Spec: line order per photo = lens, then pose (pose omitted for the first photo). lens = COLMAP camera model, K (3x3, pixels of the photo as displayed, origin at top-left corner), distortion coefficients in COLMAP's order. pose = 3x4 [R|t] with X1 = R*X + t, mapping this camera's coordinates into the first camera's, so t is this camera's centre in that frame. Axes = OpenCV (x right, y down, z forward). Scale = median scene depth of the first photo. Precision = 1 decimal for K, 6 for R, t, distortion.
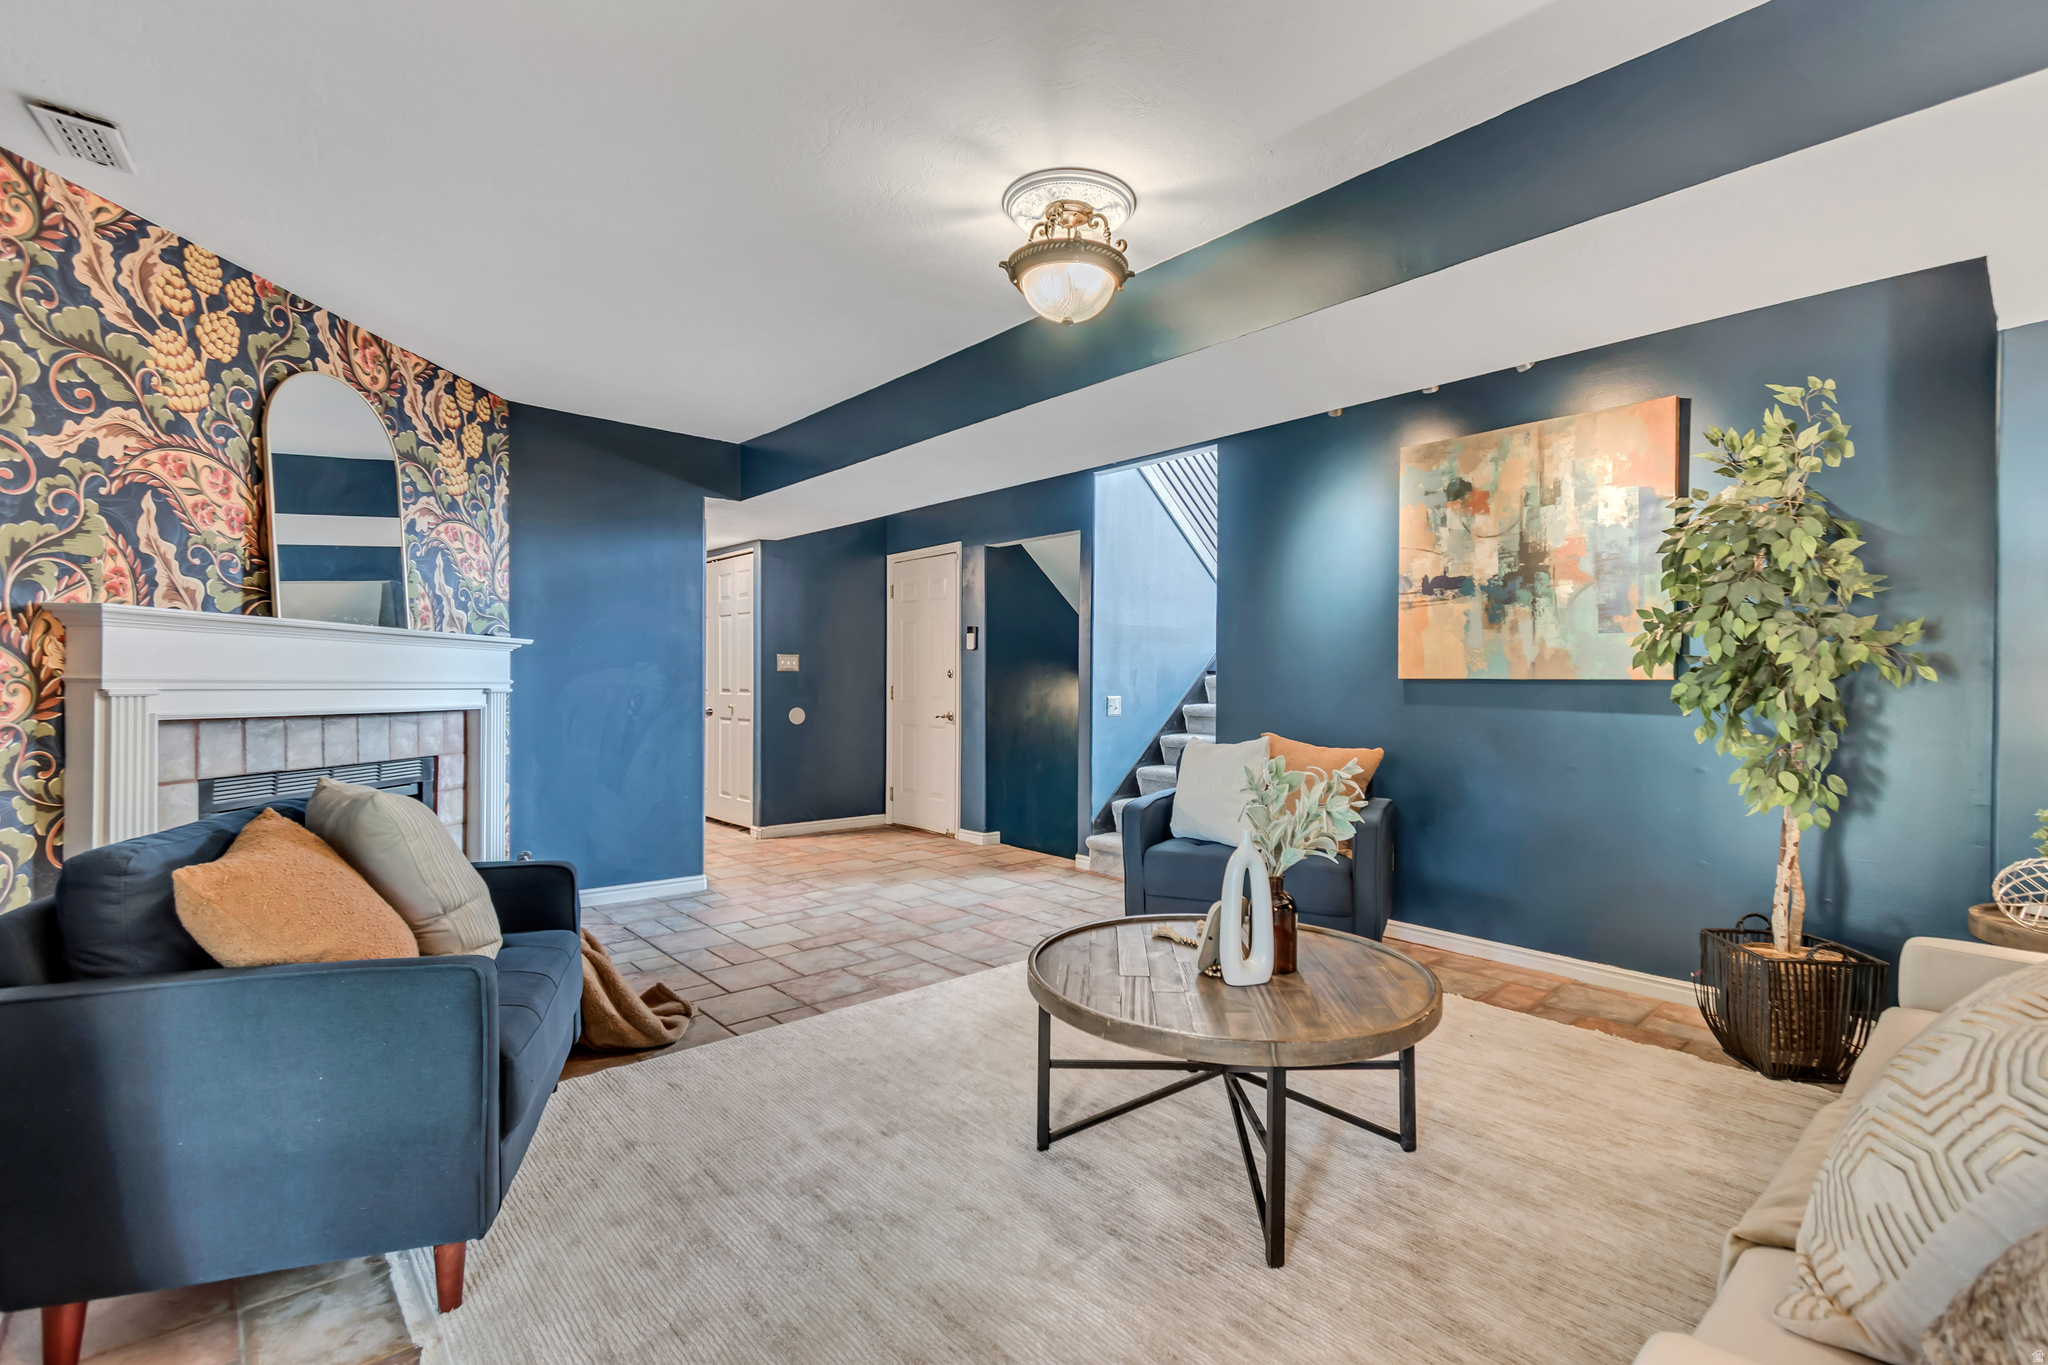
lens RADIAL K [[929.3, 0, 1027.8], [0, 929.3, 678.8], [0, 0, 1]] dist [-0.002712, 0.000222]
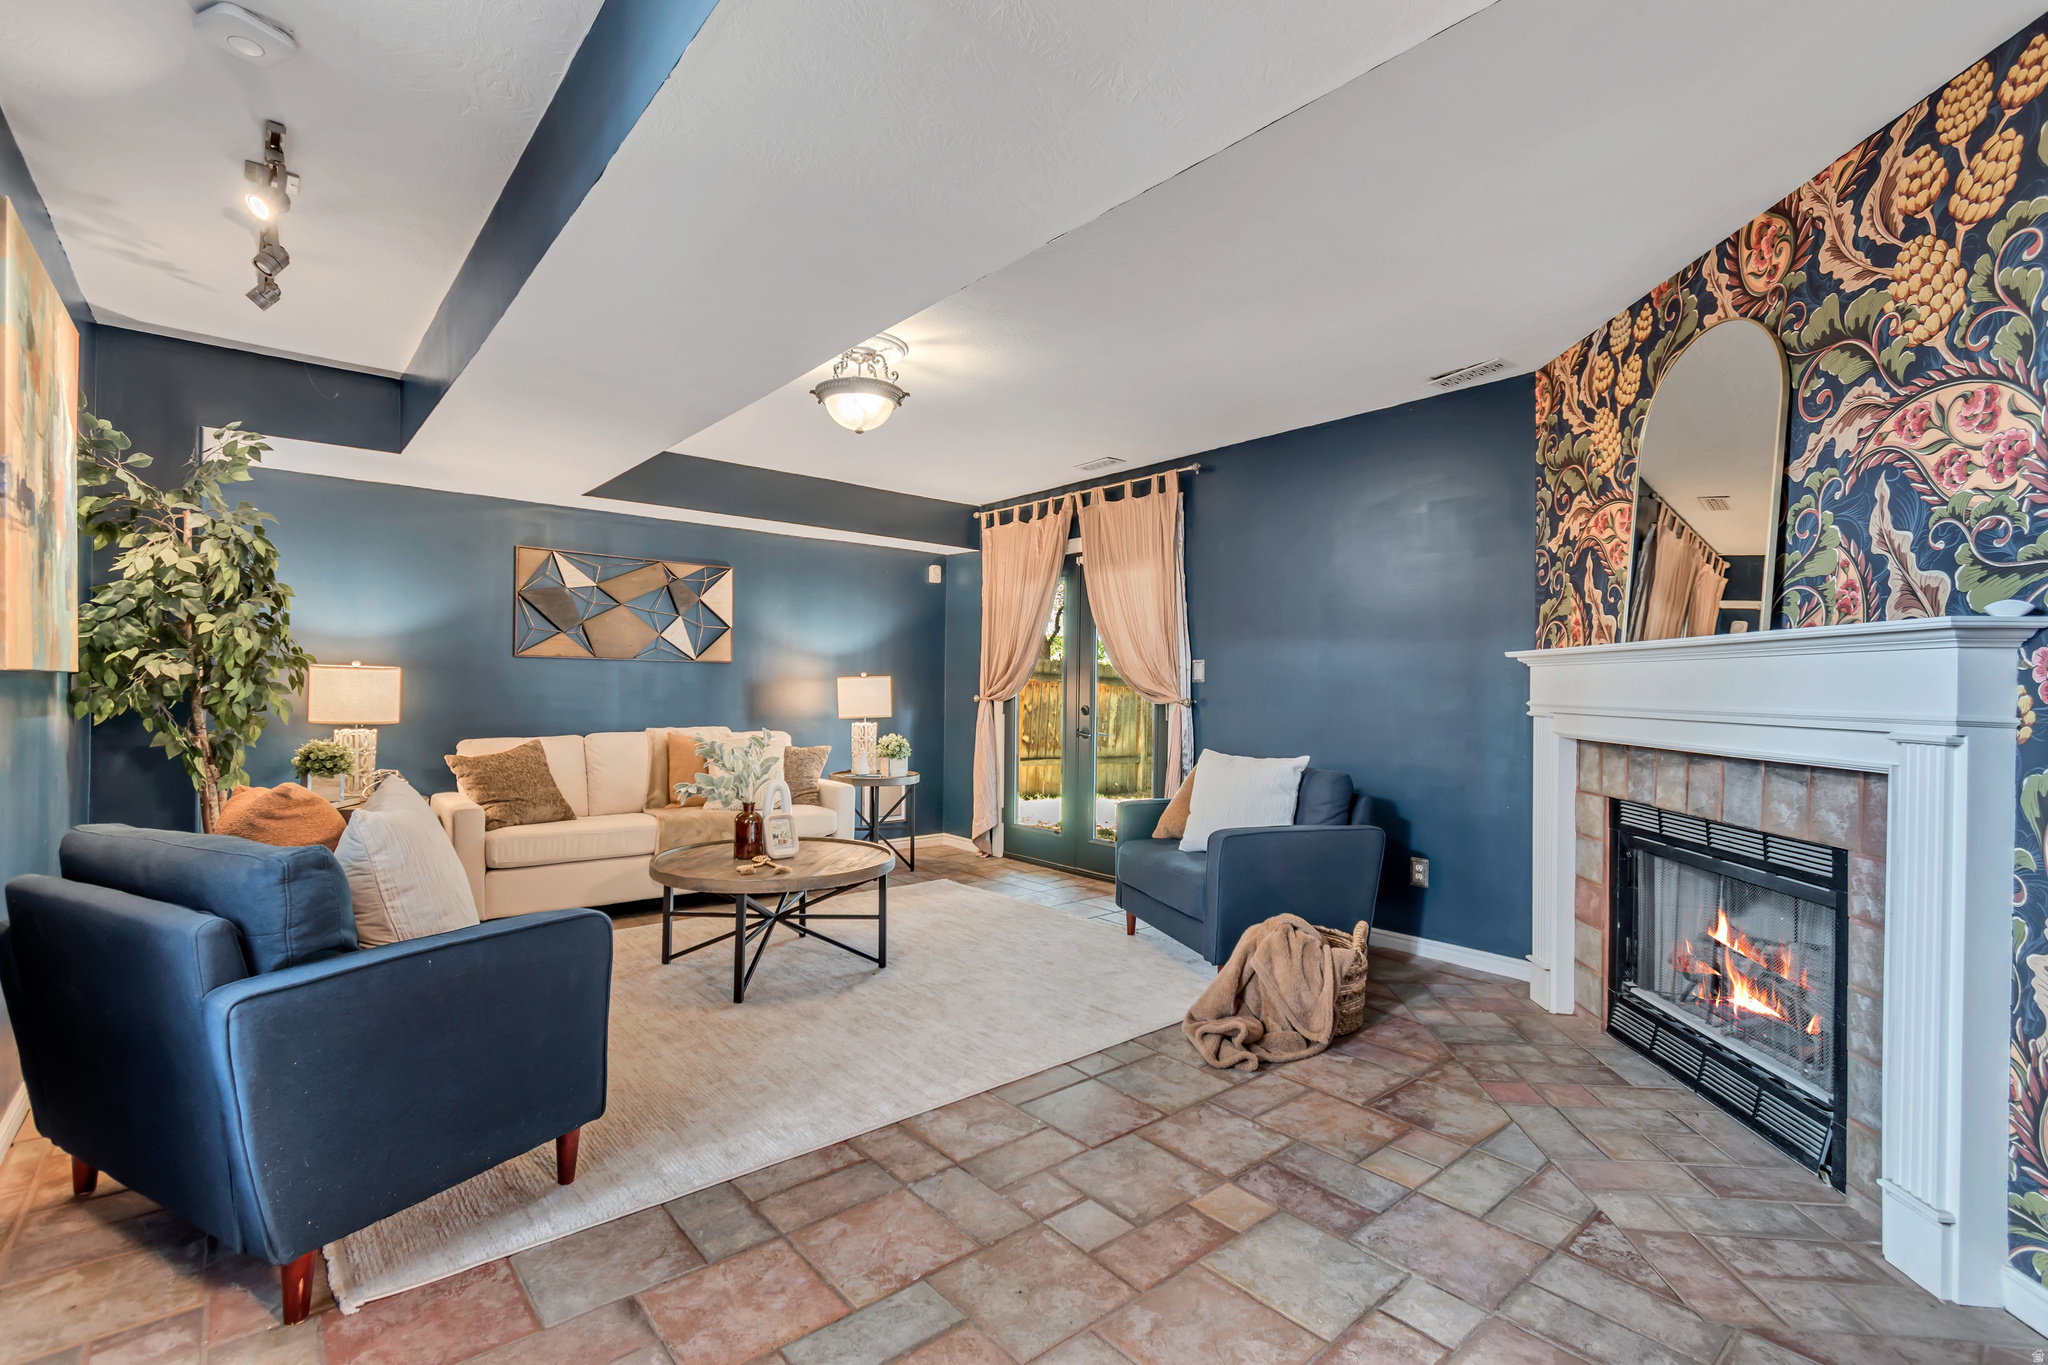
lens RADIAL K [[929.3, 0, 1022.1], [0, 929.3, 682.0], [0, 0, 1]] dist [-0.002712, 0.000222]
pose [[-0.999786, -0.007294, 0.019362, -0.243788], [-0.007469, 0.999932, -0.008968, -0.014885], [-0.019295, -0.009111, -0.999772, 1.795341]]
